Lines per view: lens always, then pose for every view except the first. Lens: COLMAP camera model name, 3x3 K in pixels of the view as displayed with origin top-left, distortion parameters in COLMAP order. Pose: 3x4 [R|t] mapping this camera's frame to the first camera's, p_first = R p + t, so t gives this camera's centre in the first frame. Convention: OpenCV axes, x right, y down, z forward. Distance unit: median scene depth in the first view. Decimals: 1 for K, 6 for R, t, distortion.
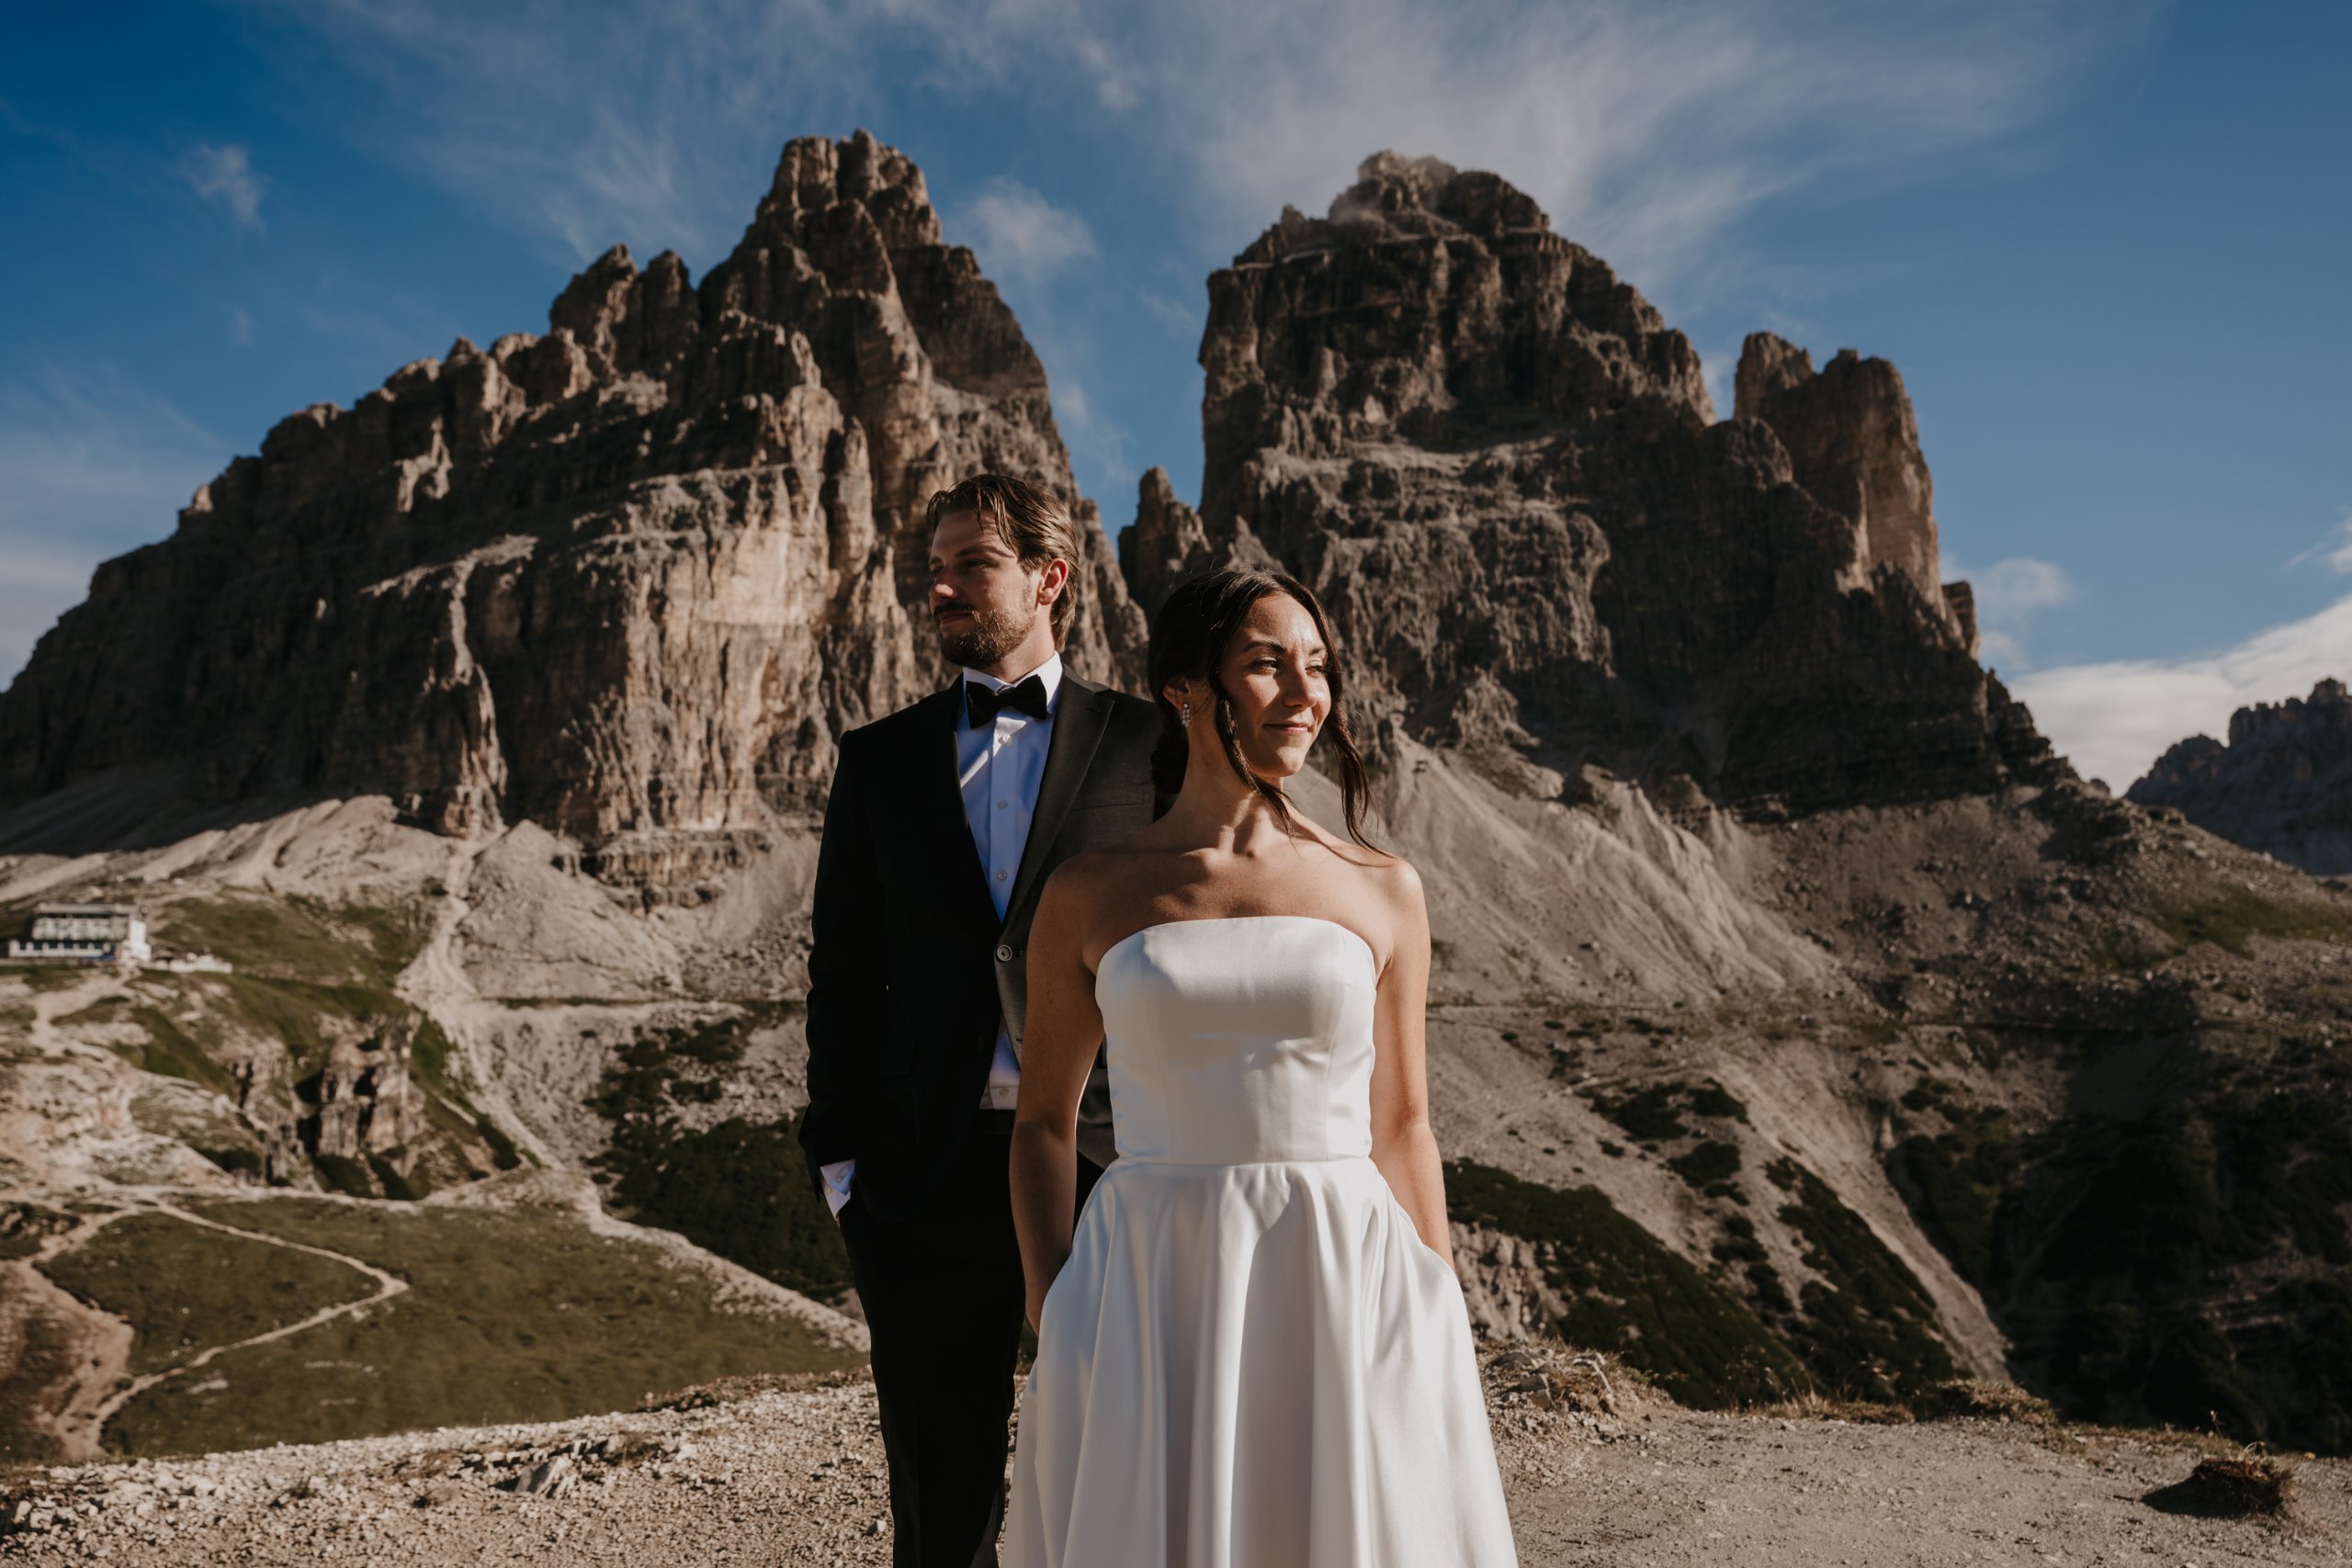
lens RADIAL K [[1687.5, 0, 1171.0], [0, 1687.5, 781.0], [0, 0, 1]] dist [-0.007933, 0.006148]
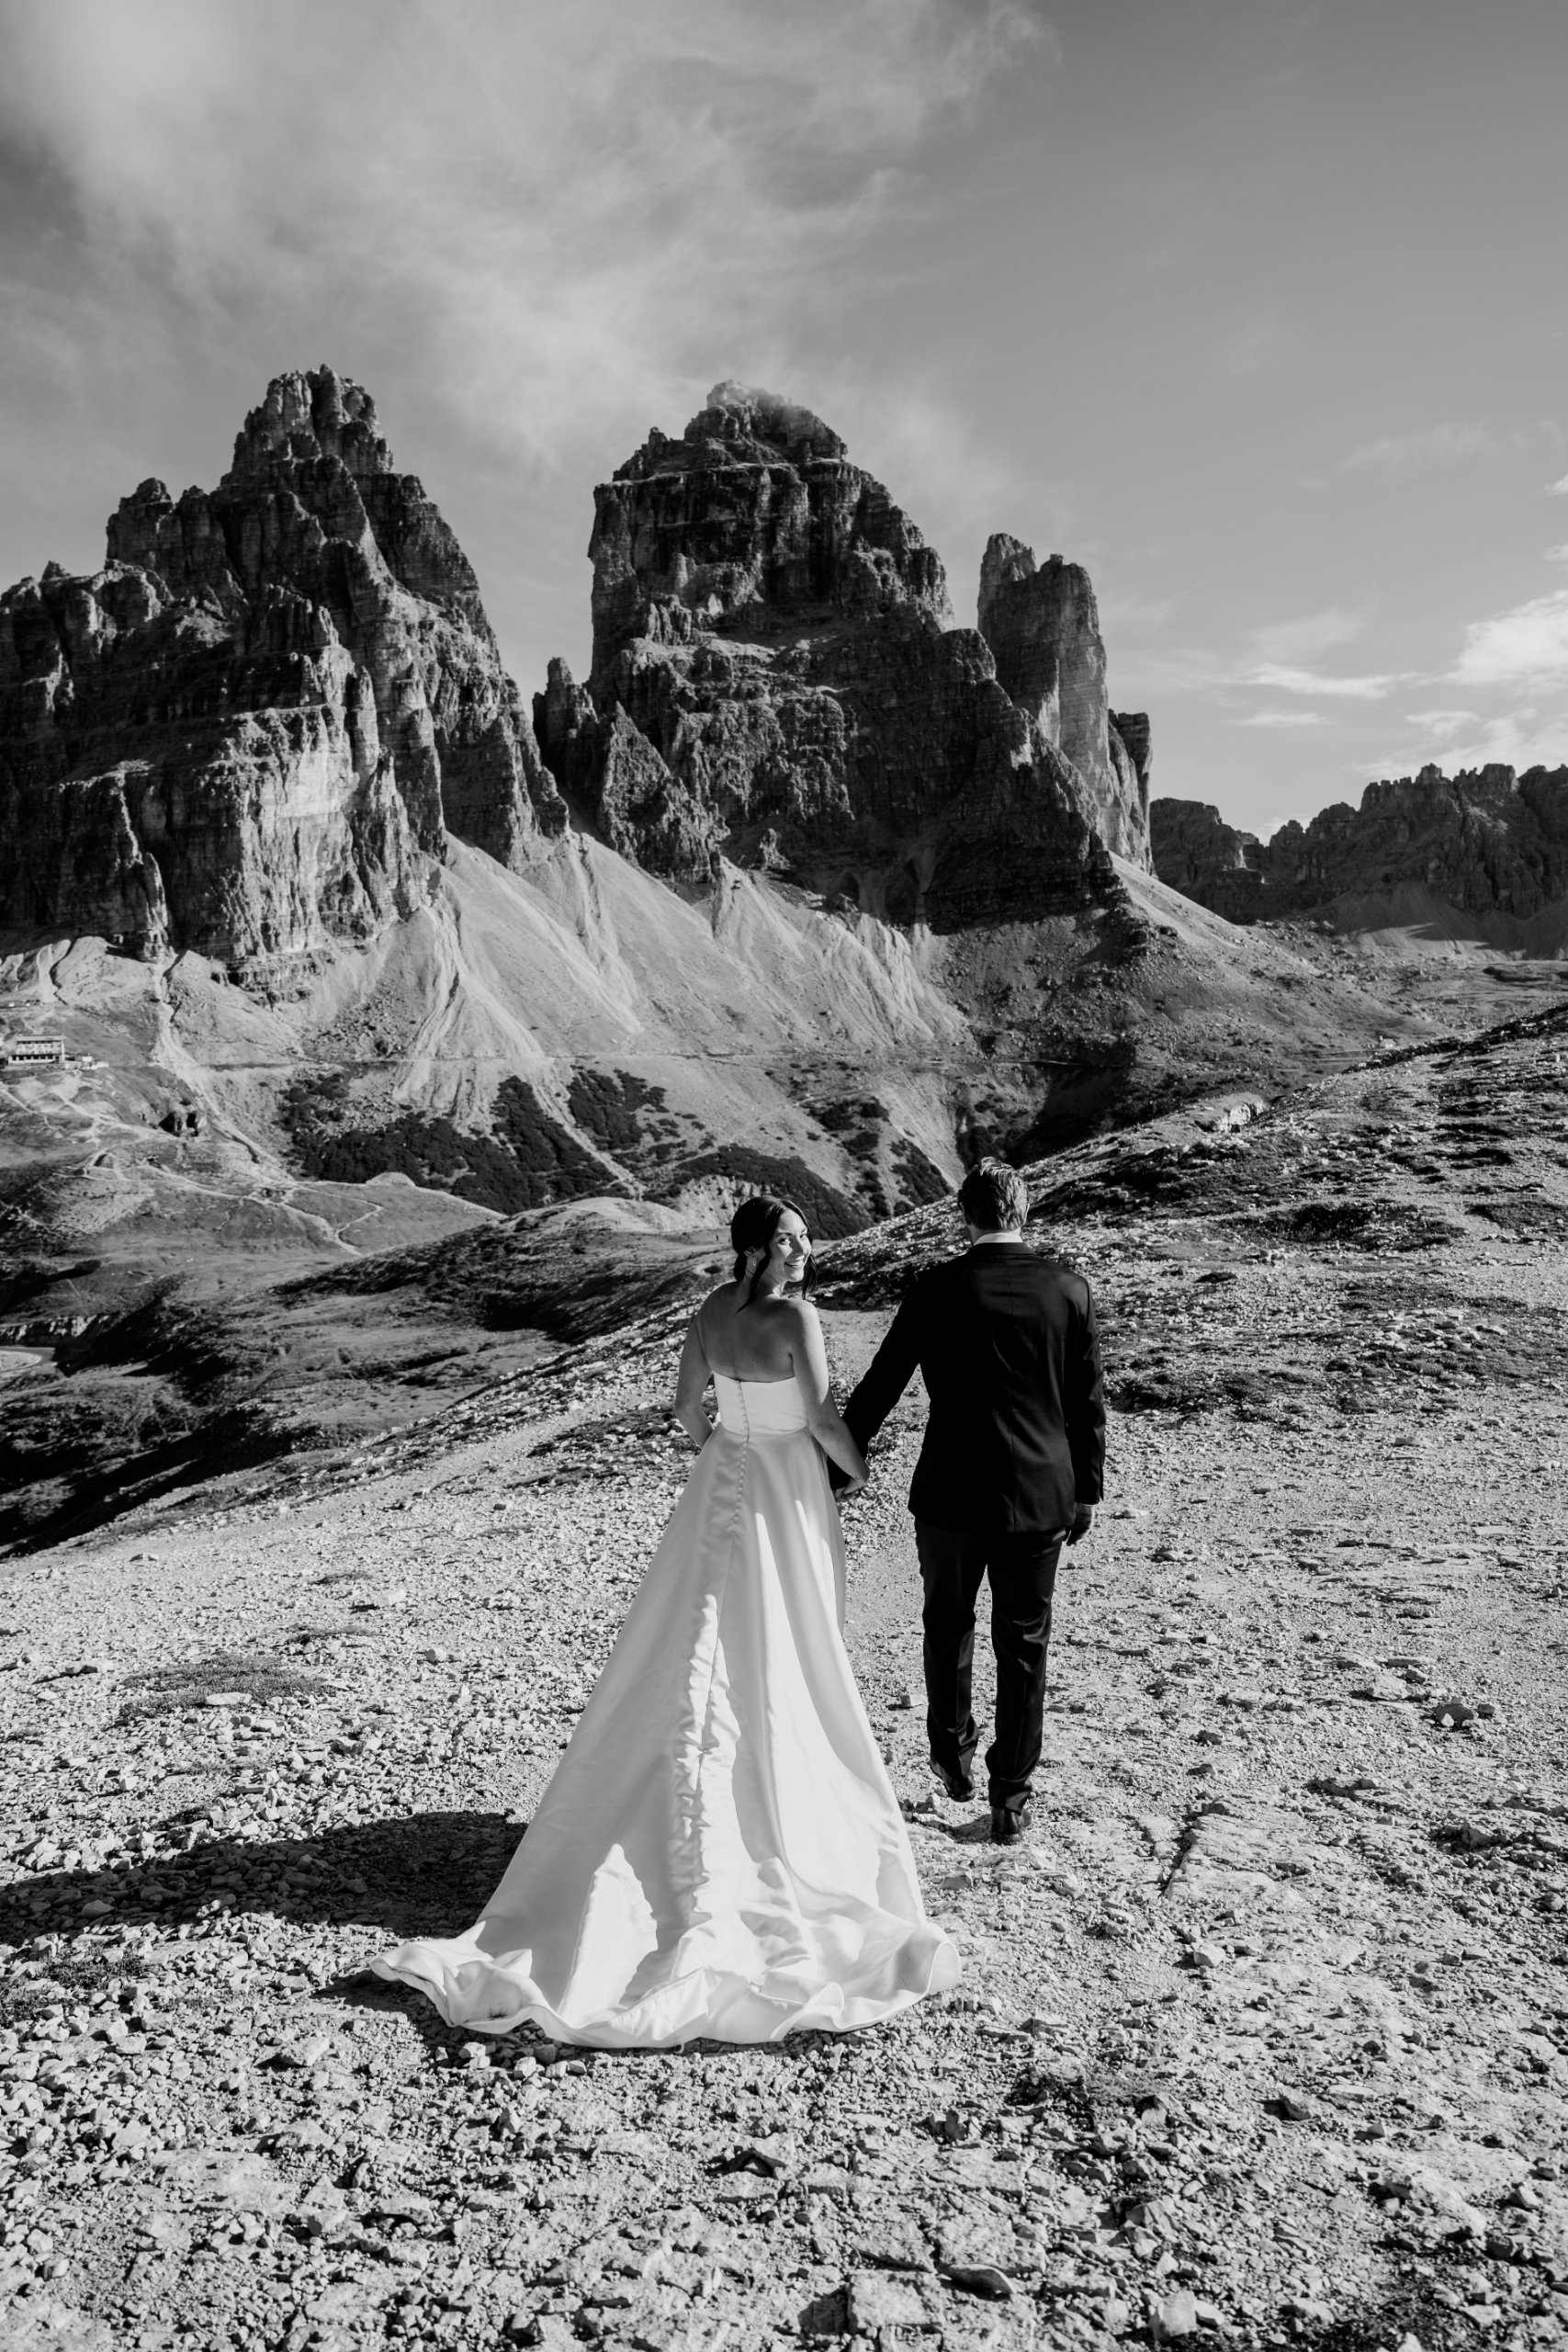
lens RADIAL K [[1906.5, 0, 675.1], [0, 1906.5, 1178.1], [0, 0, 1]] dist [-0.006148, 0.005211]
pose [[0.998145, -0.017963, 0.058165, -0.015427], [0.001810, 0.963806, 0.266600, -0.232359], [-0.060849, -0.266000, 0.962051, -0.803735]]
